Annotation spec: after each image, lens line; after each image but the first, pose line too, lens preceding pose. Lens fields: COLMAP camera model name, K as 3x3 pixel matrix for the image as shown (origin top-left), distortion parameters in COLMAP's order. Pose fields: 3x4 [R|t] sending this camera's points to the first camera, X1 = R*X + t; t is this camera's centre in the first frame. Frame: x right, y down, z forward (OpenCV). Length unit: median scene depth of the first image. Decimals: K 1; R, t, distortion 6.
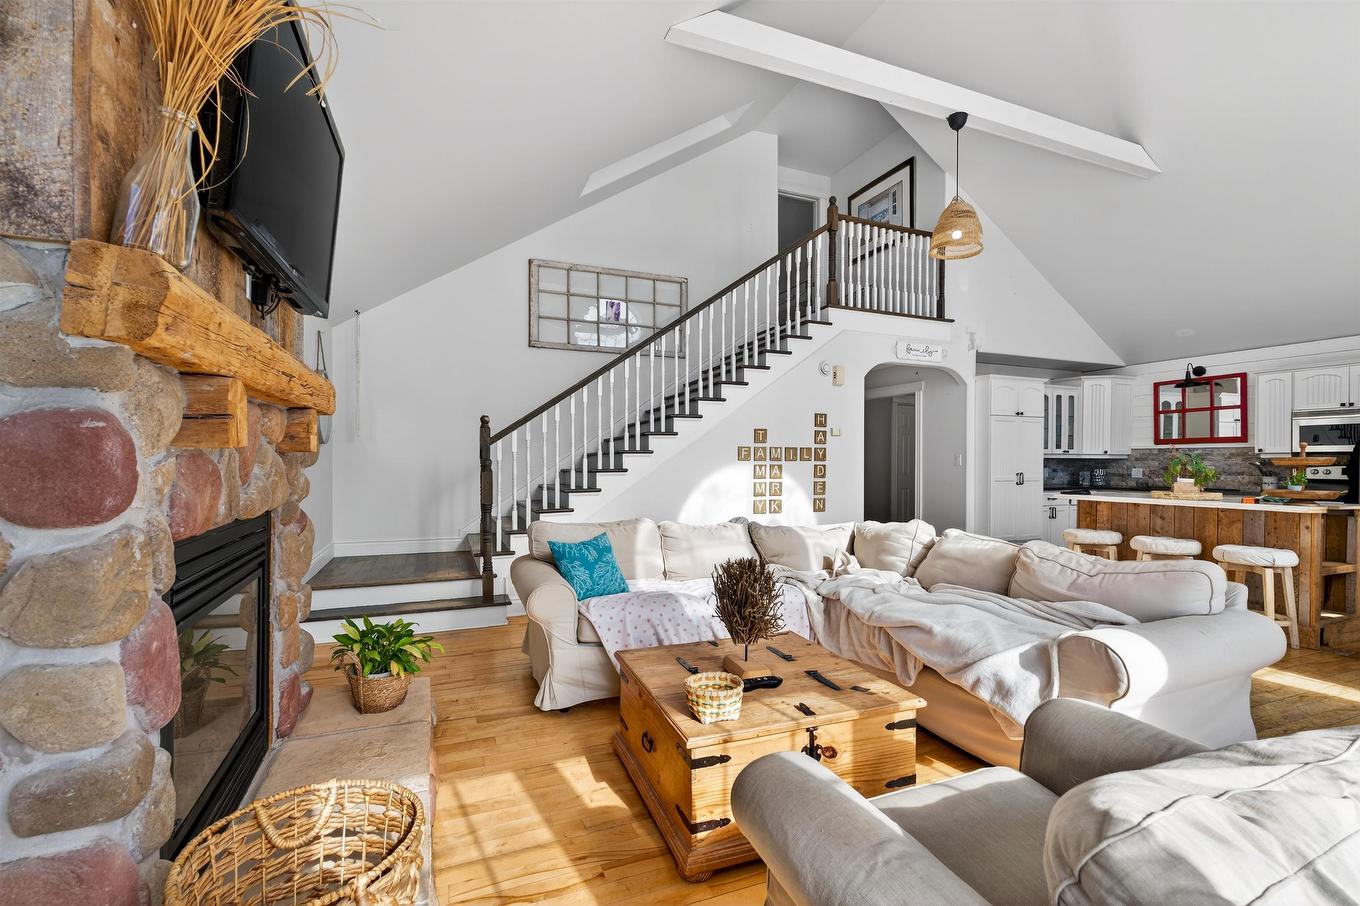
lens RADIAL K [[599.6, 0, 678.7], [0, 599.6, 465.8], [0, 0, 1]] dist [-0.001001, -0.000507]
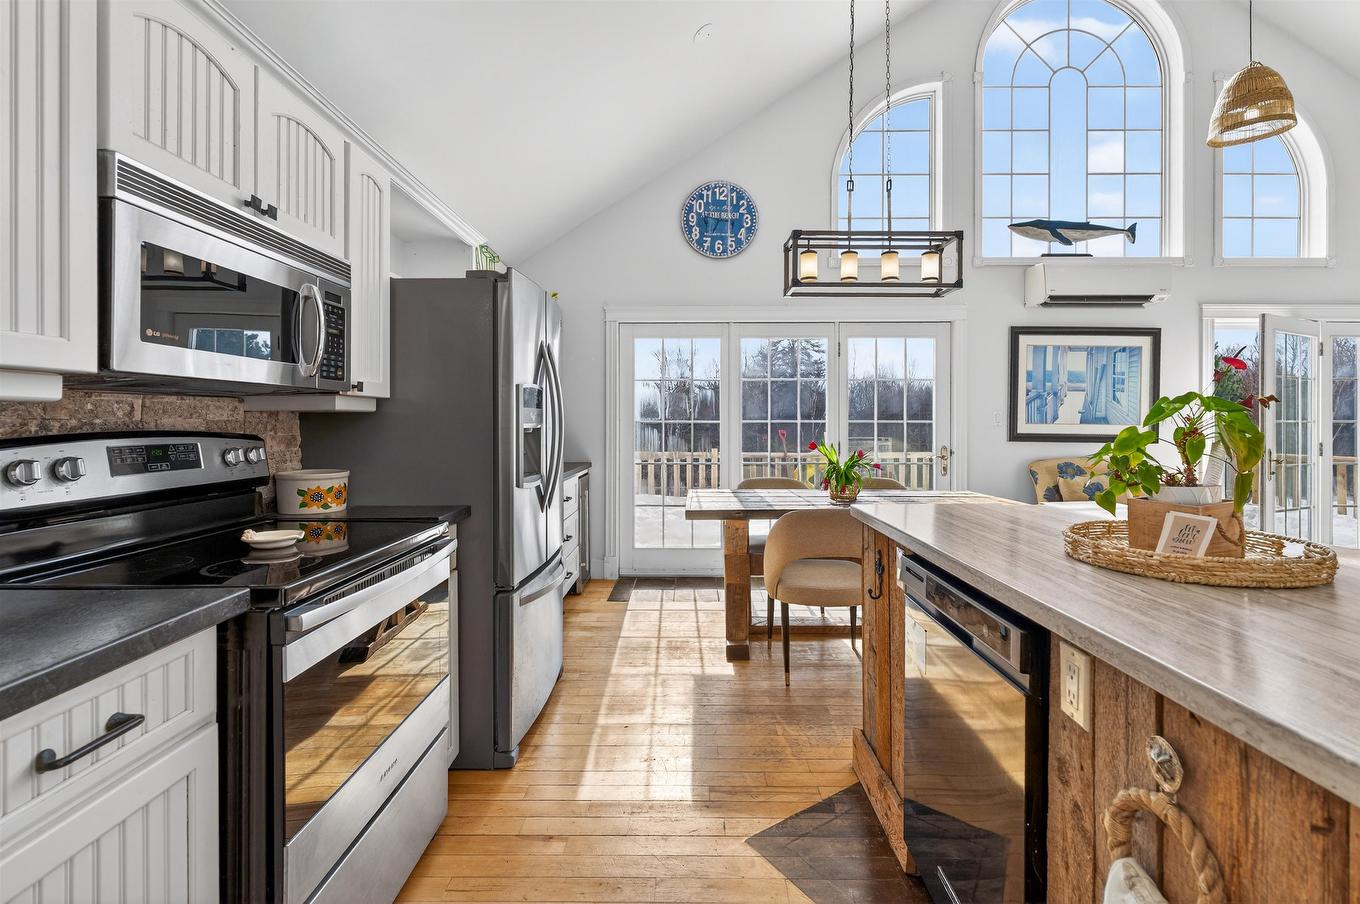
lens RADIAL K [[599.6, 0, 686.9], [0, 599.6, 424.1], [0, 0, 1]] dist [-0.001001, -0.000507]
pose [[-0.923387, -0.001102, 0.383870, 0.736149], [0.003488, 0.999931, 0.011261, -0.007261], [-0.383856, 0.011737, -0.923319, 1.031789]]
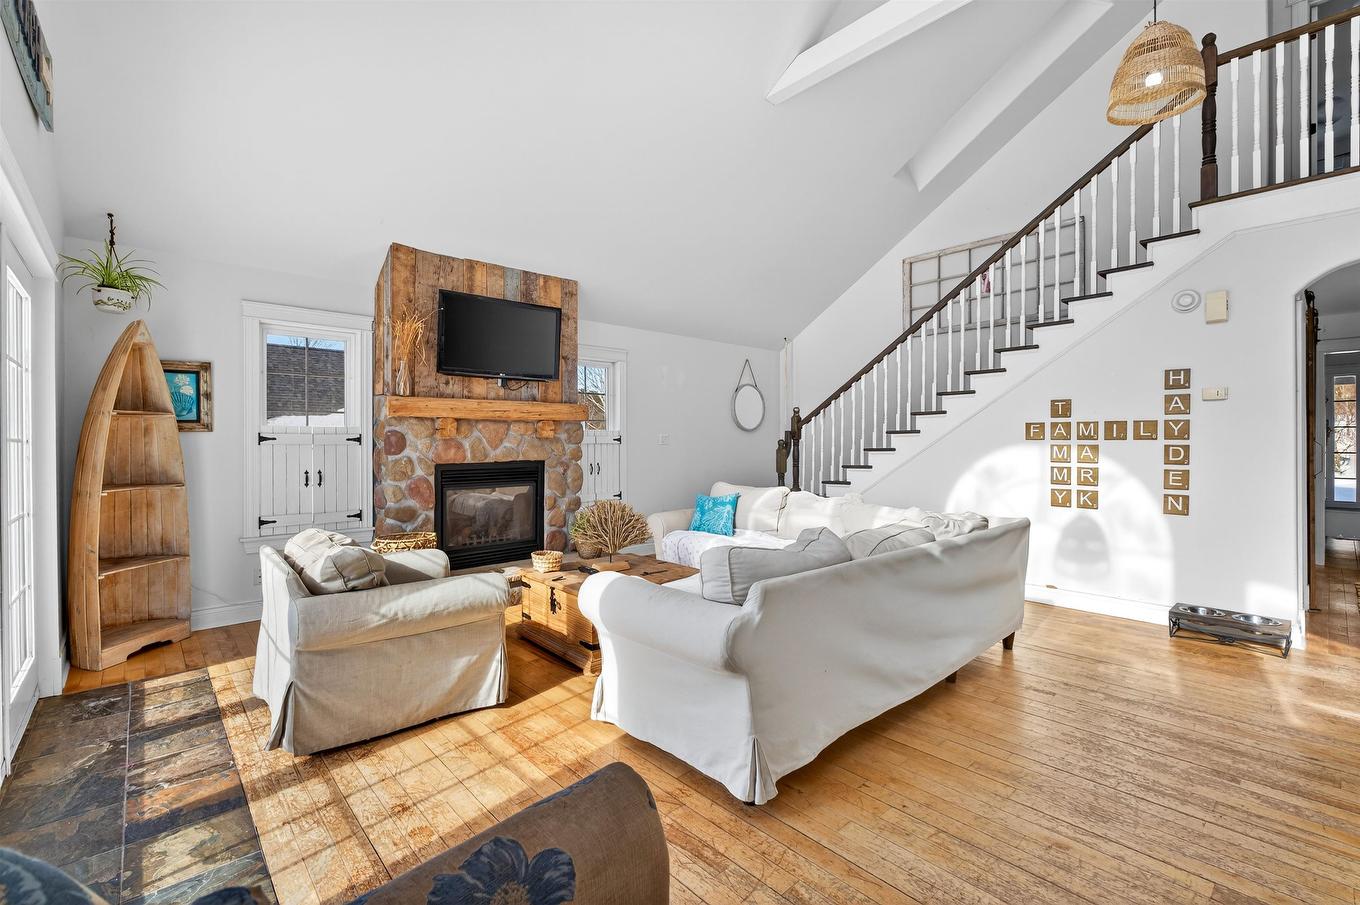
lens RADIAL K [[599.6, 0, 679.4], [0, 599.6, 439.7], [0, 0, 1]] dist [-0.001001, -0.000507]
pose [[0.348601, -0.007415, -0.937242, 0.630179], [-0.006896, 0.999921, -0.010476, 0.002872], [0.937246, 0.010115, 0.348522, 0.223352]]
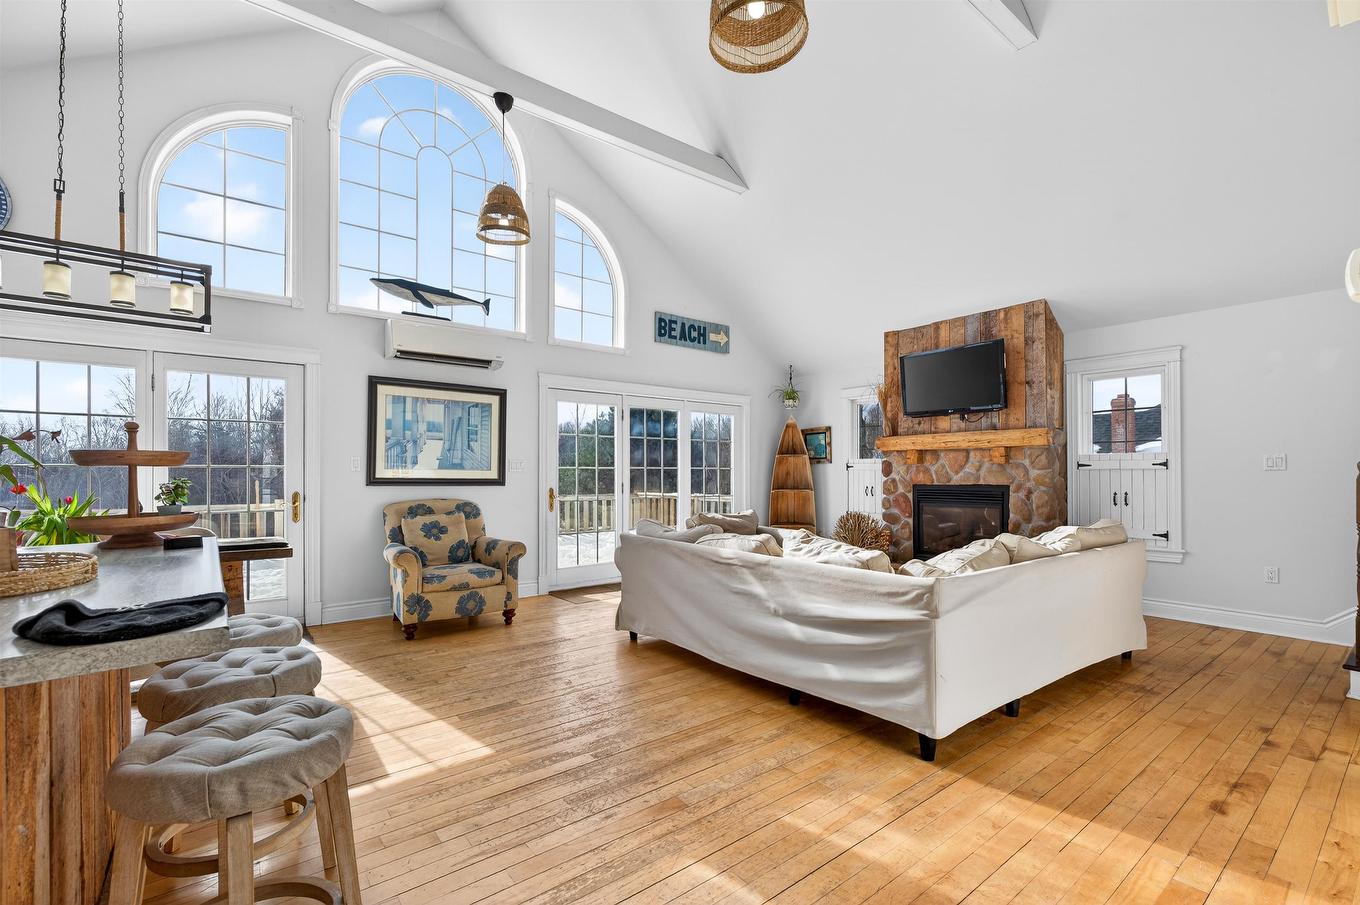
lens RADIAL K [[599.6, 0, 689.1], [0, 599.6, 469.1], [0, 0, 1]] dist [-0.001001, -0.000507]
pose [[-0.957407, -0.000936, -0.288741, 0.473335], [-0.002397, 0.999986, 0.004706, -0.002077], [0.288732, 0.005198, -0.957396, 1.052532]]
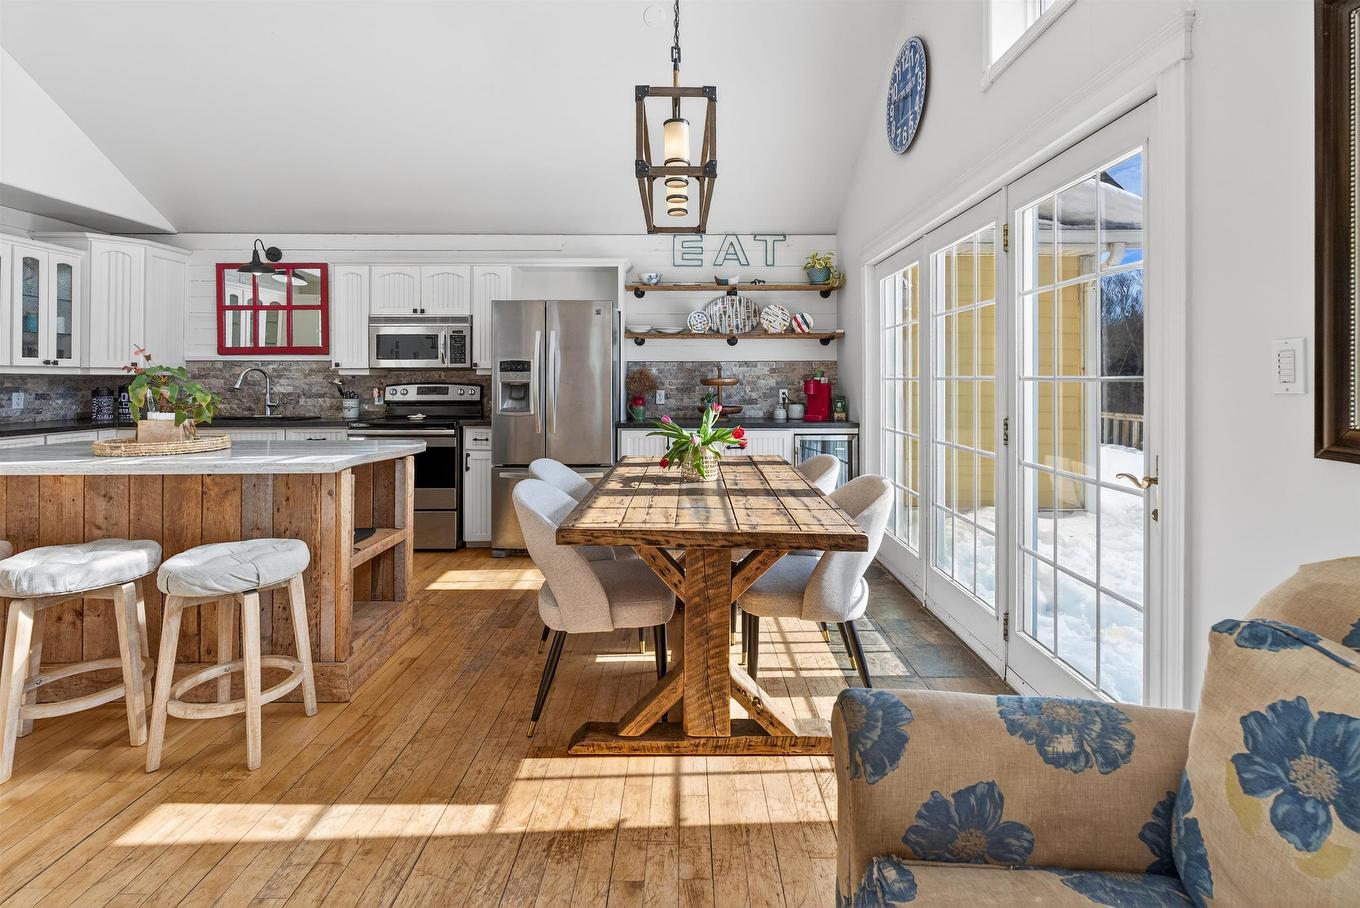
lens RADIAL K [[620.6, 0, 690.9], [0, 620.6, 378.0], [0, 0, 1]] dist [0.001565, -0.000968]
pose [[0.368874, -0.000287, 0.929479, 0.396195], [0.009202, 0.999952, -0.003343, -0.002511], [-0.929434, 0.009786, 0.368859, 0.287682]]
